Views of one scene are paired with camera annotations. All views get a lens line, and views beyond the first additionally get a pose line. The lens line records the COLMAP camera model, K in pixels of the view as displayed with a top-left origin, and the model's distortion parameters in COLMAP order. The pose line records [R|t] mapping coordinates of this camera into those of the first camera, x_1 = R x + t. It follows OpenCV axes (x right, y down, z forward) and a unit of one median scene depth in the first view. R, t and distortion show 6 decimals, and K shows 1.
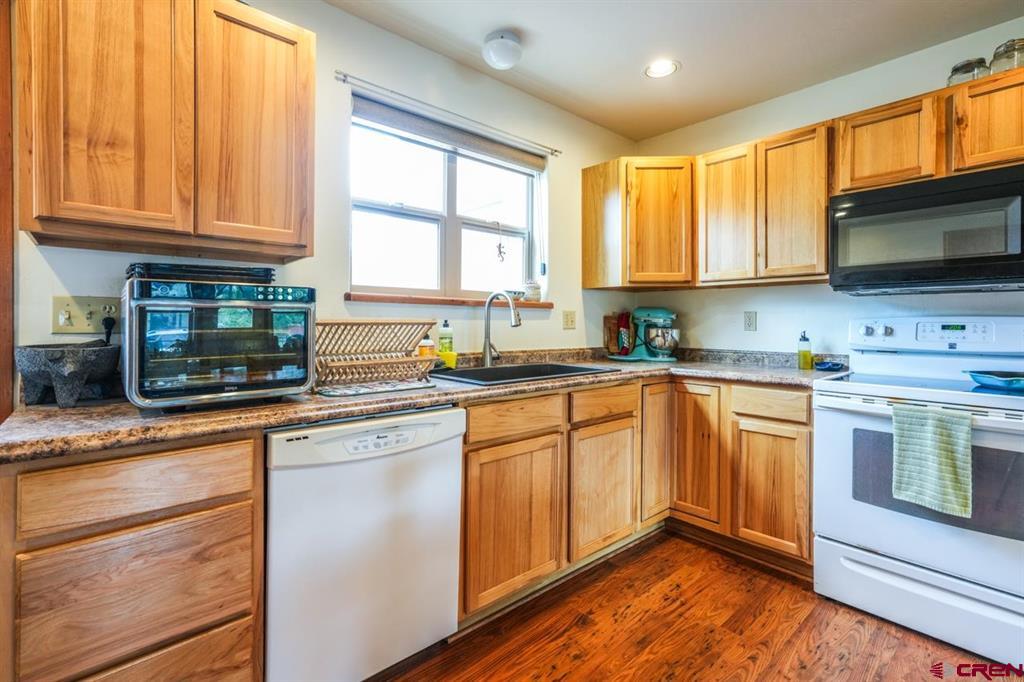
lens RADIAL K [[471.5, 0, 513.4], [0, 471.5, 318.9], [0, 0, 1]] dist [0.000557, 0.001503]
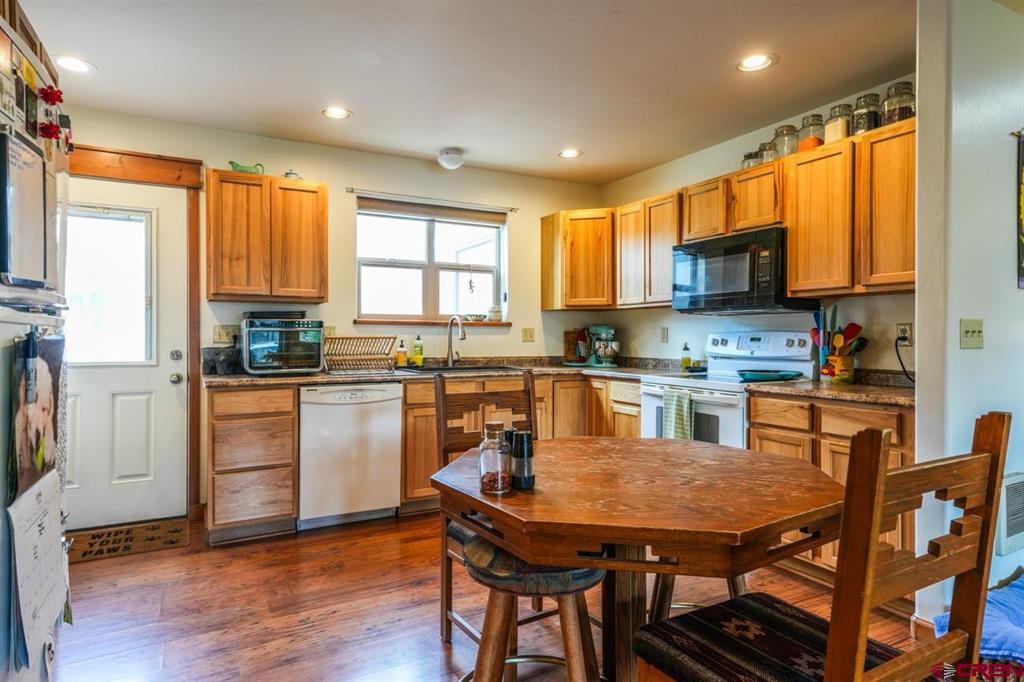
lens RADIAL K [[594.3, 0, 511.5], [0, 594.3, 333.7], [0, 0, 1]] dist [0.002497, 0.017420]
pose [[0.971515, -0.004202, -0.236940, 0.582156], [0.004795, 0.999987, 0.001926, -0.005160], [0.236929, -0.003007, 0.971522, -0.775157]]
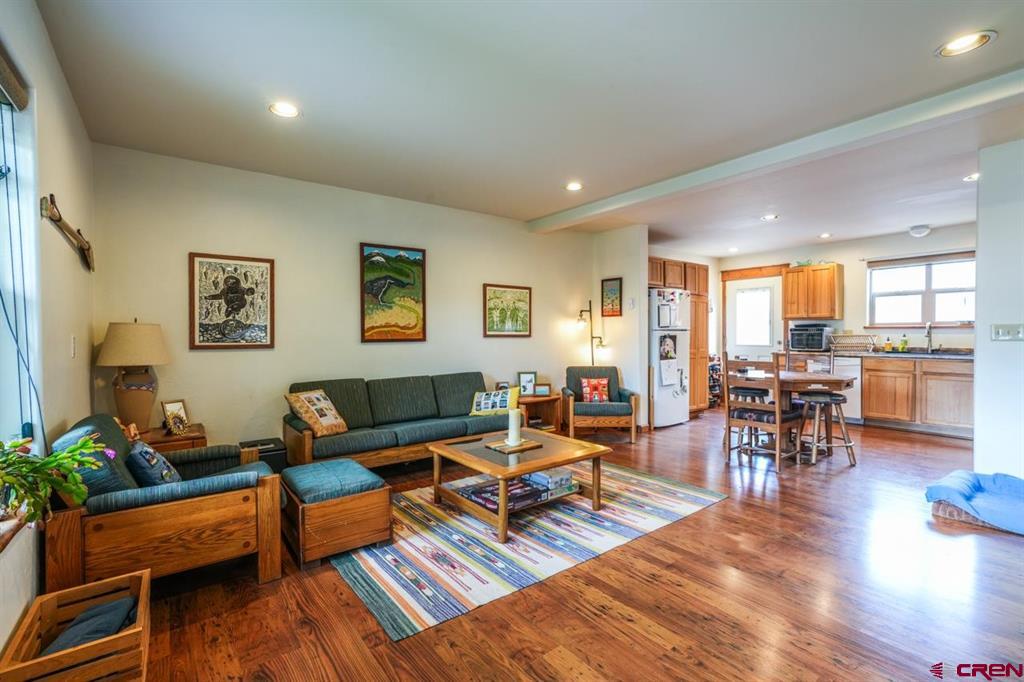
lens RADIAL K [[459.5, 0, 512.0], [0, 459.5, 341.0], [0, 0, 1]] dist [-0.025188, 0.019180]
pose [[-0.086289, 0.007466, -0.996242, 2.525773], [0.008224, 0.999943, 0.006782, 0.004276], [0.996236, -0.007608, -0.086346, -0.969564]]
